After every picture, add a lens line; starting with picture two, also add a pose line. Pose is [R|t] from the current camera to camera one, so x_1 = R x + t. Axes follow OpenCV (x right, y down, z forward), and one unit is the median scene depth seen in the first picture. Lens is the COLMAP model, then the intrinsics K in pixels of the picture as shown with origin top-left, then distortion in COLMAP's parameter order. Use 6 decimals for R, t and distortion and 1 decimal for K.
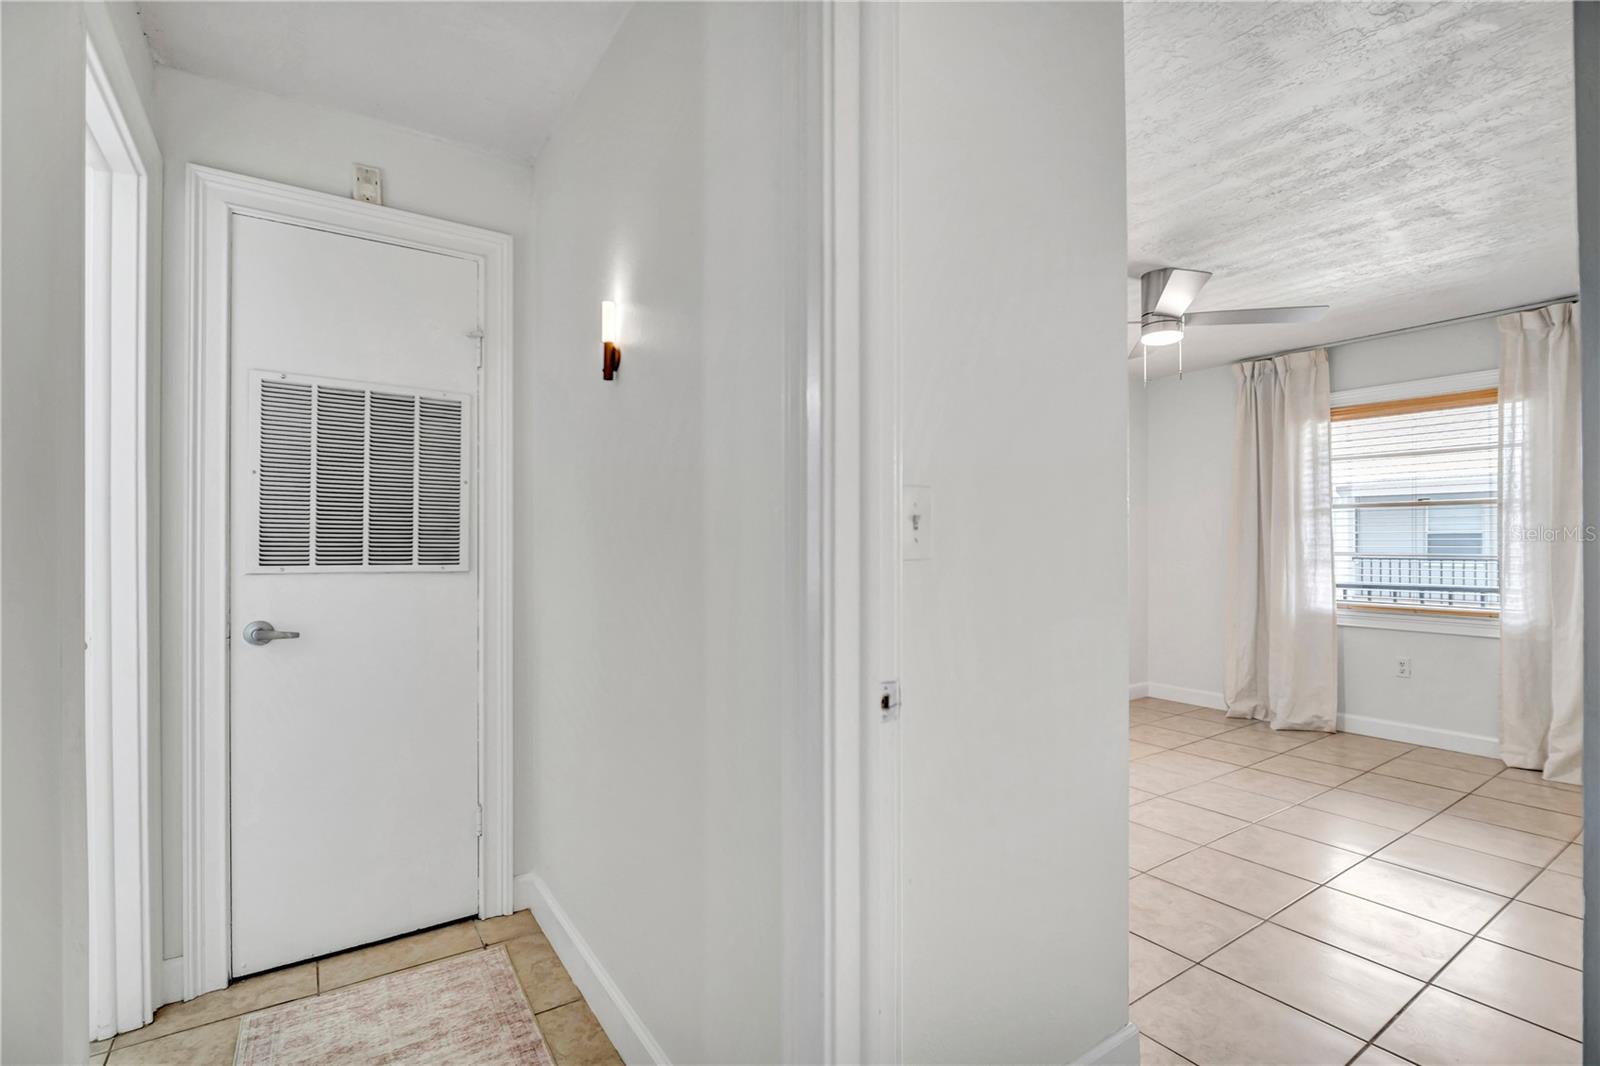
lens RADIAL K [[738.8, 0, 804.3], [0, 738.8, 537.1], [0, 0, 1]] dist [0.001530, -0.007606]
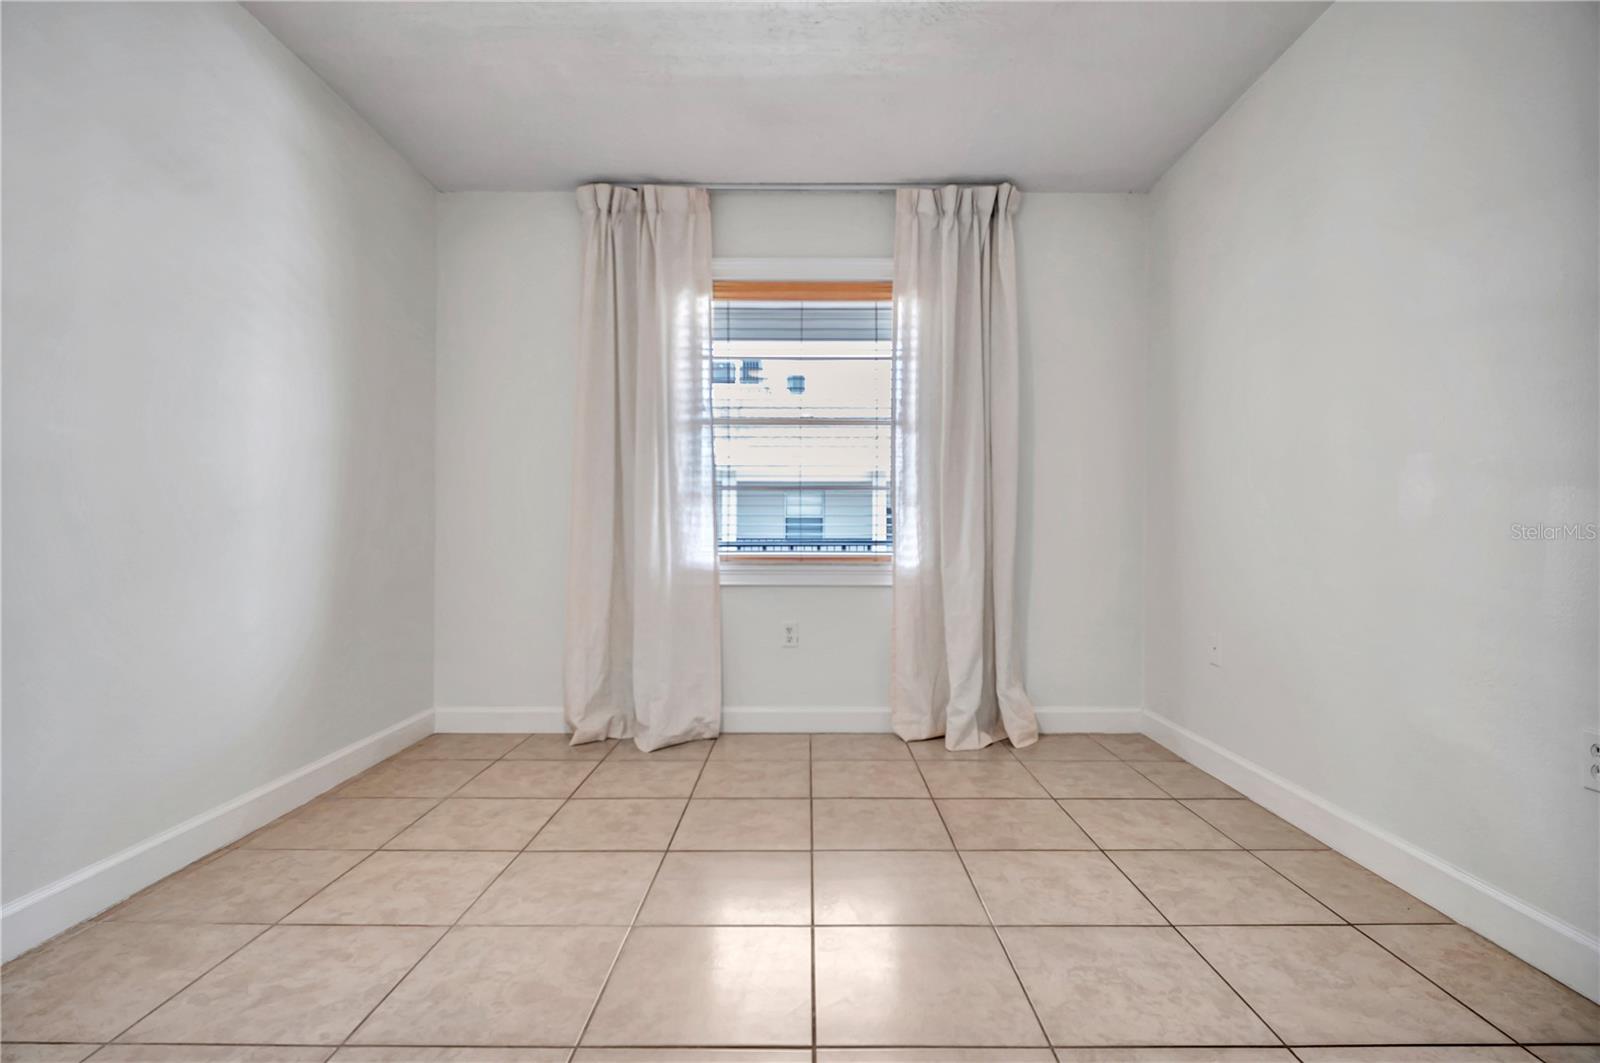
lens RADIAL K [[738.8, 0, 804.3], [0, 738.8, 535.6], [0, 0, 1]] dist [0.001530, -0.007606]
pose [[0.558423, -0.000547, 0.829556, 0.177761], [-0.008285, 0.999946, 0.006237, 0.066405], [-0.829515, -0.010356, 0.558388, 0.531691]]
